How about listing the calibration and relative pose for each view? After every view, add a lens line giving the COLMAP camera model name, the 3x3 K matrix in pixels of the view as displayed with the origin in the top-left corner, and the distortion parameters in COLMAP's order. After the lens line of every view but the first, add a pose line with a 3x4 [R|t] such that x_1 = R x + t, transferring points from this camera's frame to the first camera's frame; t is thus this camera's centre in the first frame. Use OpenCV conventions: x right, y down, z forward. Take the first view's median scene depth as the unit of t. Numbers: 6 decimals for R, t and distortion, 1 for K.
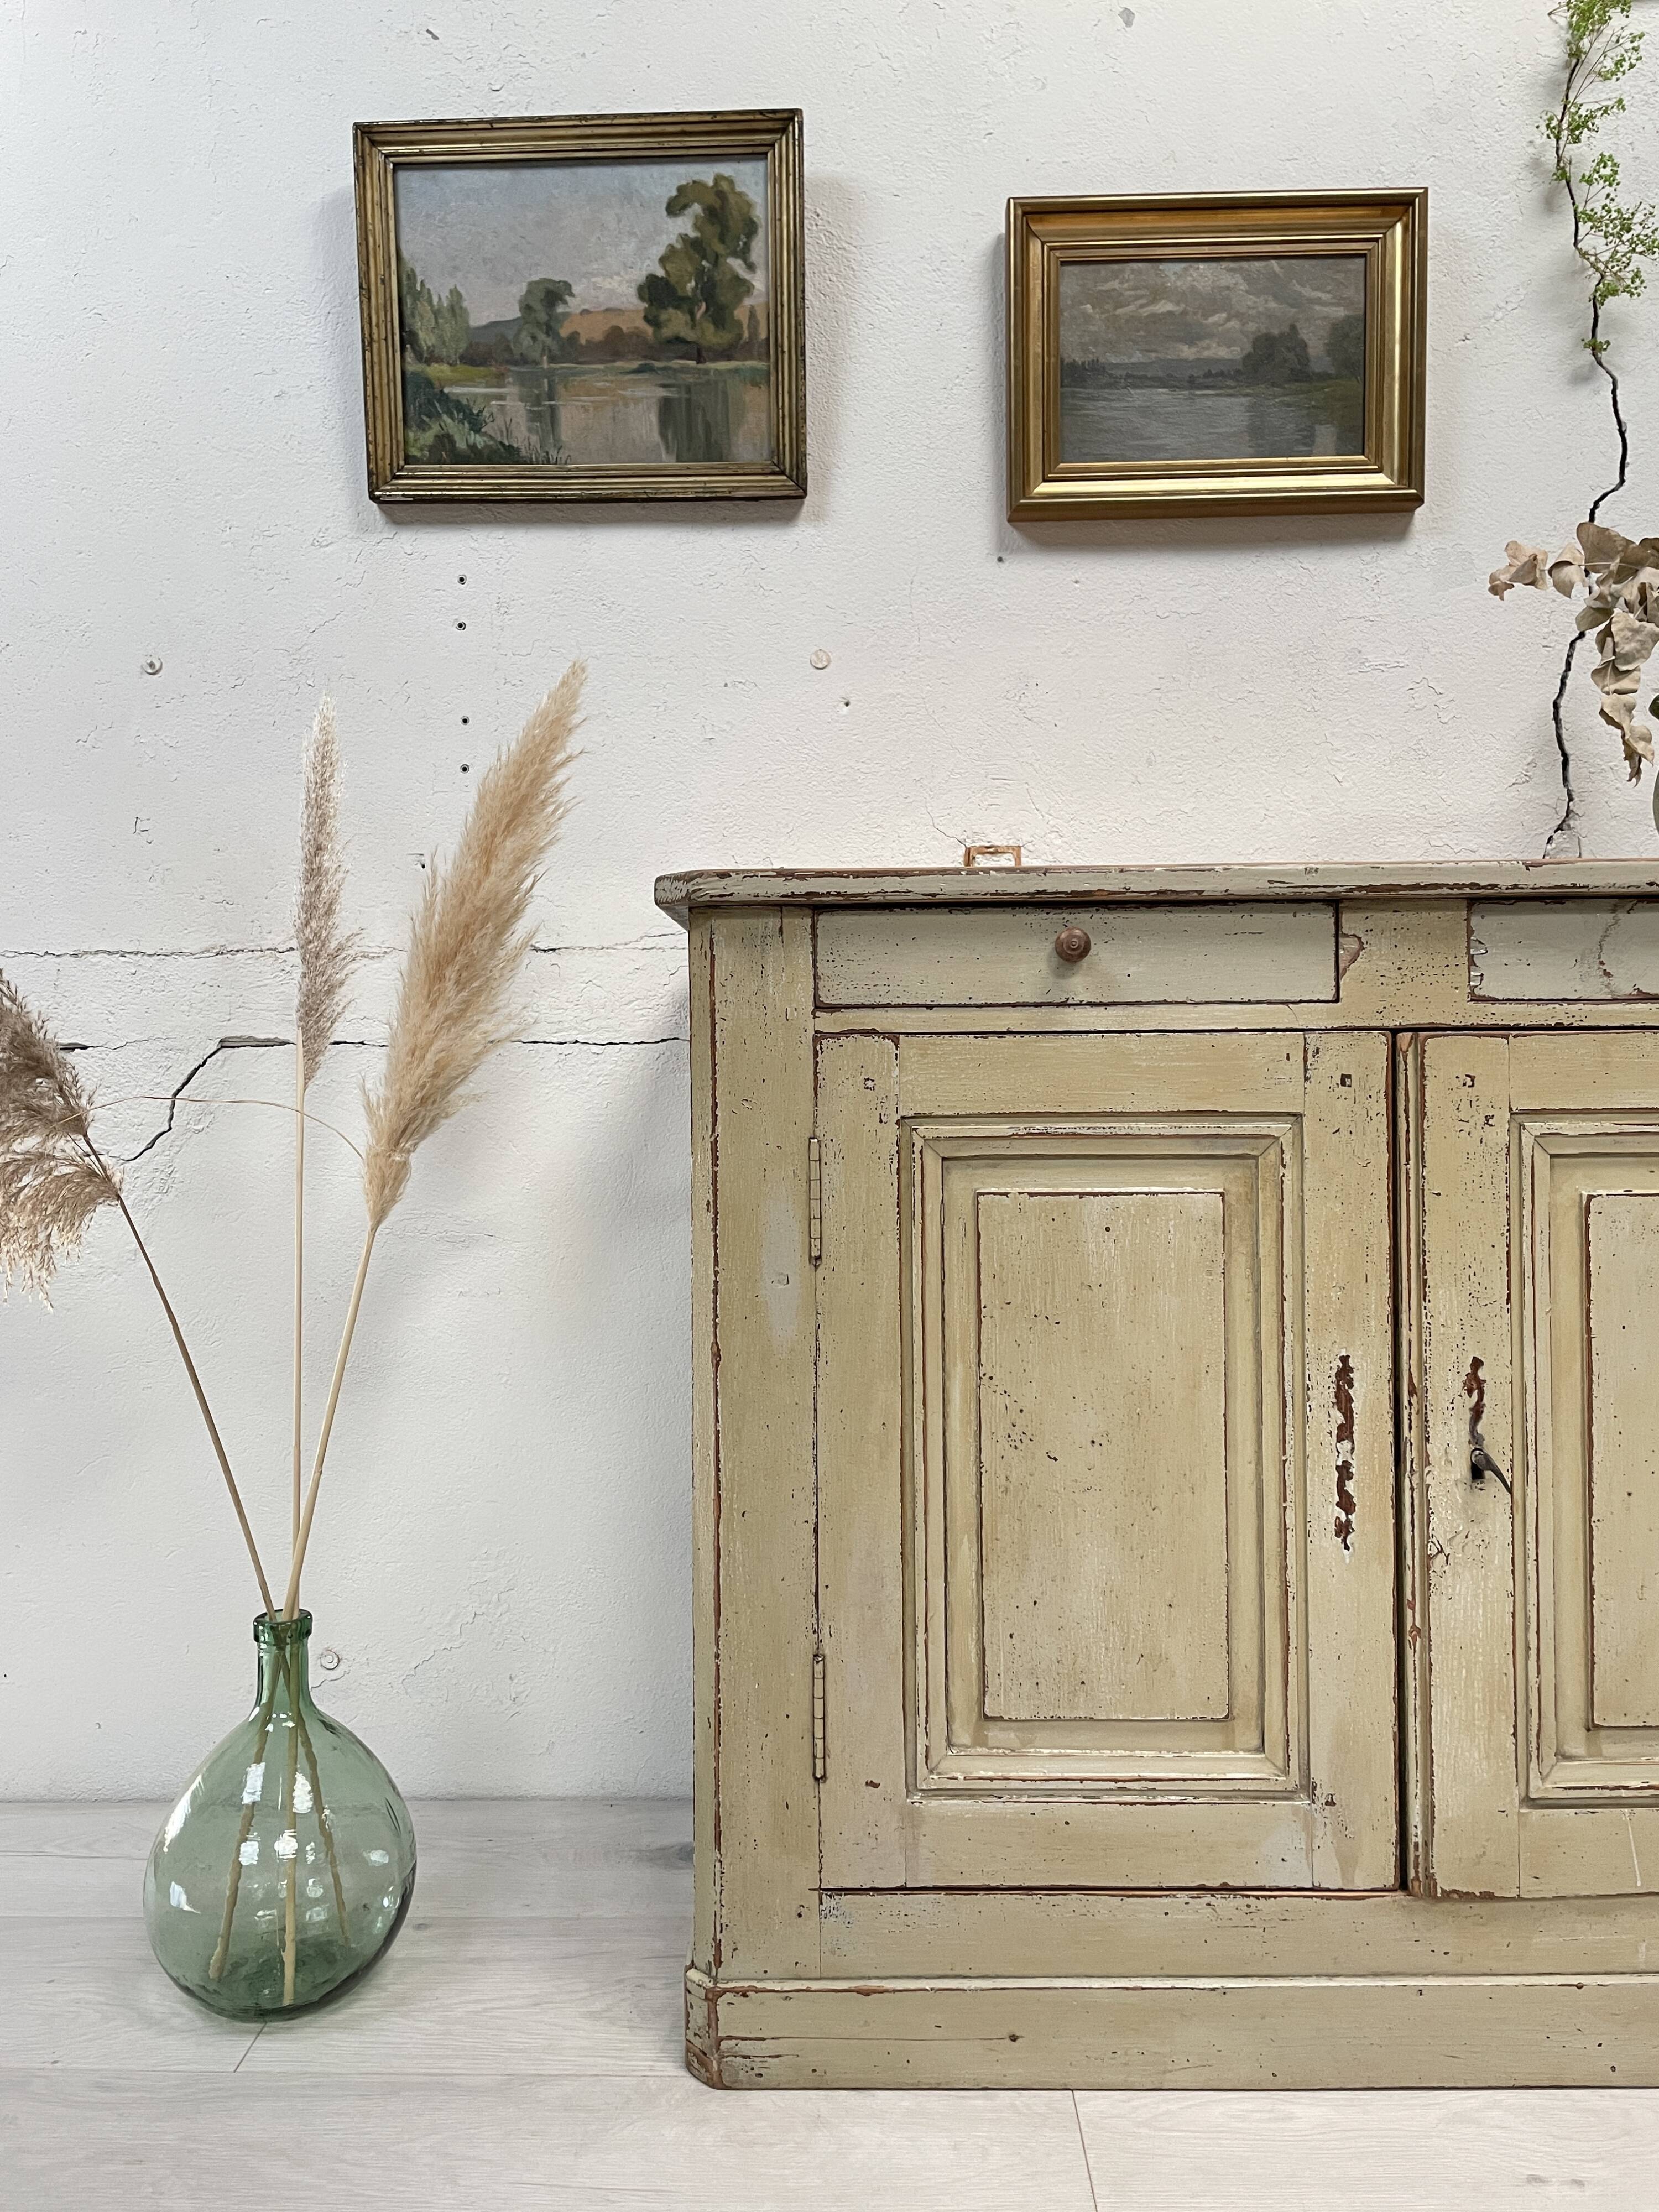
lens RADIAL K [[1670.0, 0, 829.0], [0, 1670.0, 1092.1], [0, 0, 1]] dist [0.086160, -0.109577]
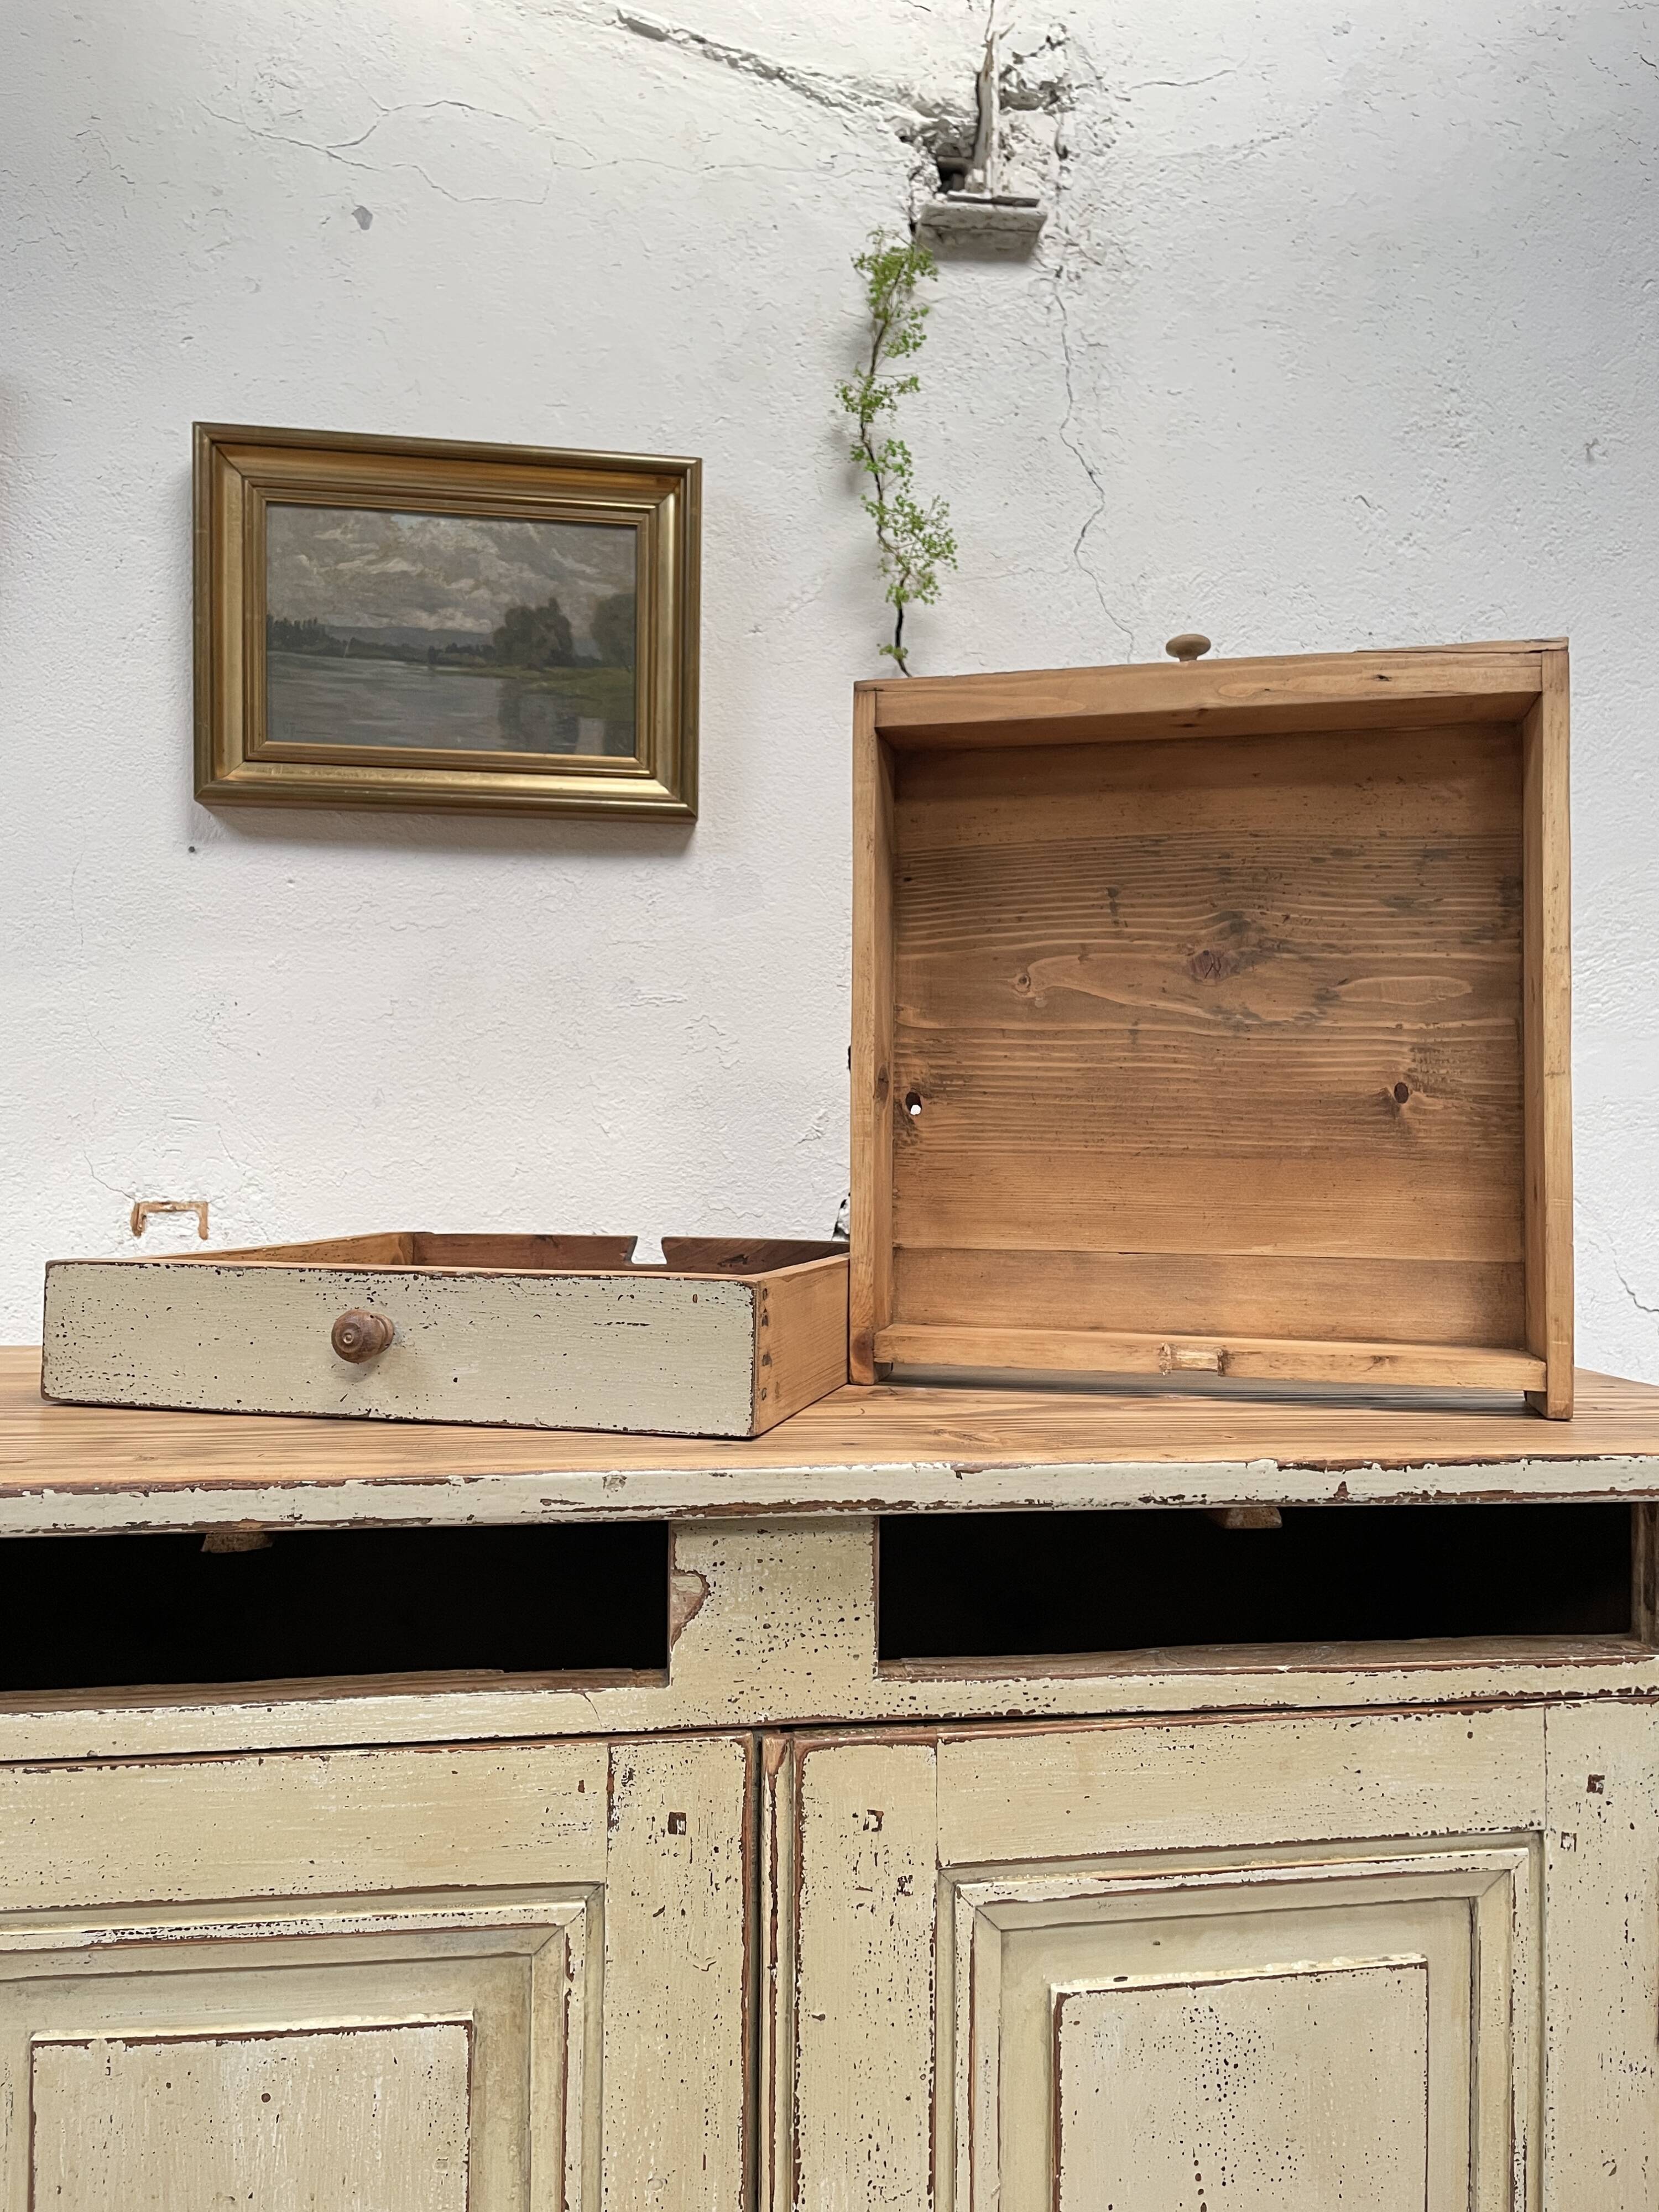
lens RADIAL K [[1670.0, 0, 832.0], [0, 1670.0, 1095.1], [0, 0, 1]] dist [0.086160, -0.109577]
pose [[0.985718, 0.021878, 0.166980, 0.276752], [-0.016804, 0.999355, -0.031738, -0.179506], [-0.167566, 0.028479, 0.985449, 0.149377]]
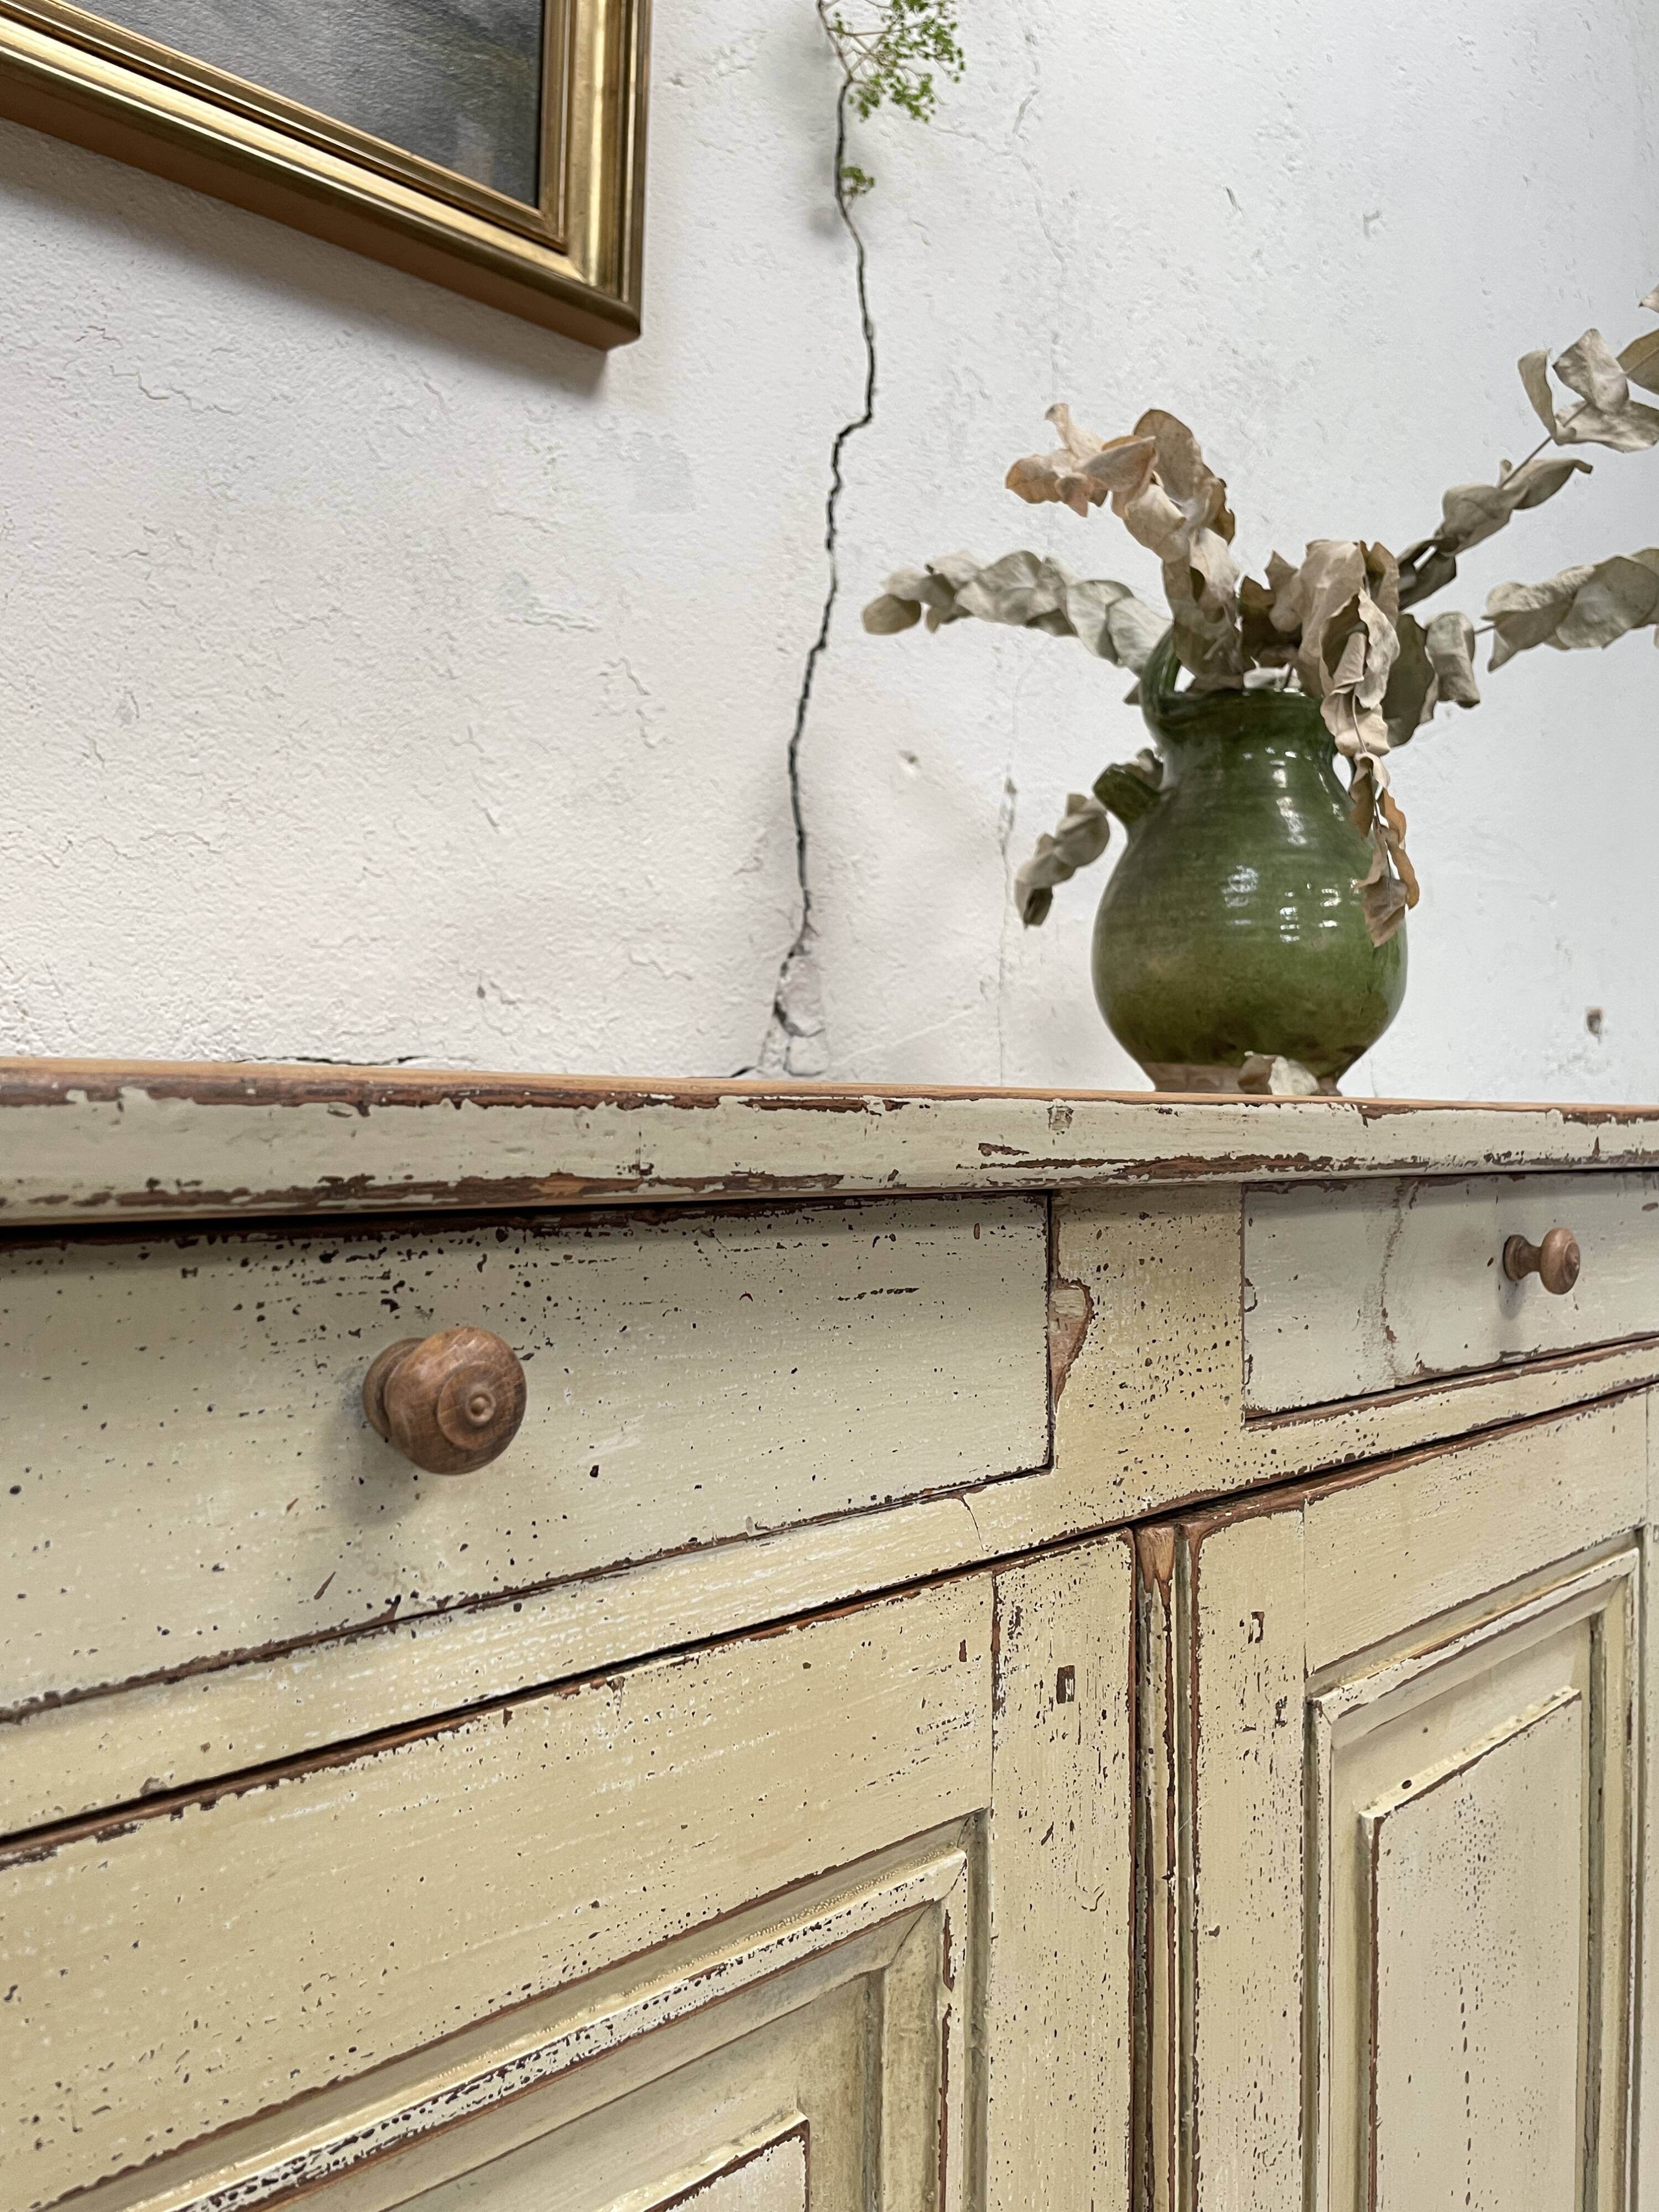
lens RADIAL K [[1670.0, 0, 817.3], [0, 1670.0, 1114.2], [0, 0, 1]] dist [0.086160, -0.109577]
pose [[0.703948, 0.014668, 0.710100, 0.006765], [-0.011536, 0.999891, -0.009219, -0.091622], [-0.710158, -0.001702, 0.704040, 0.568635]]
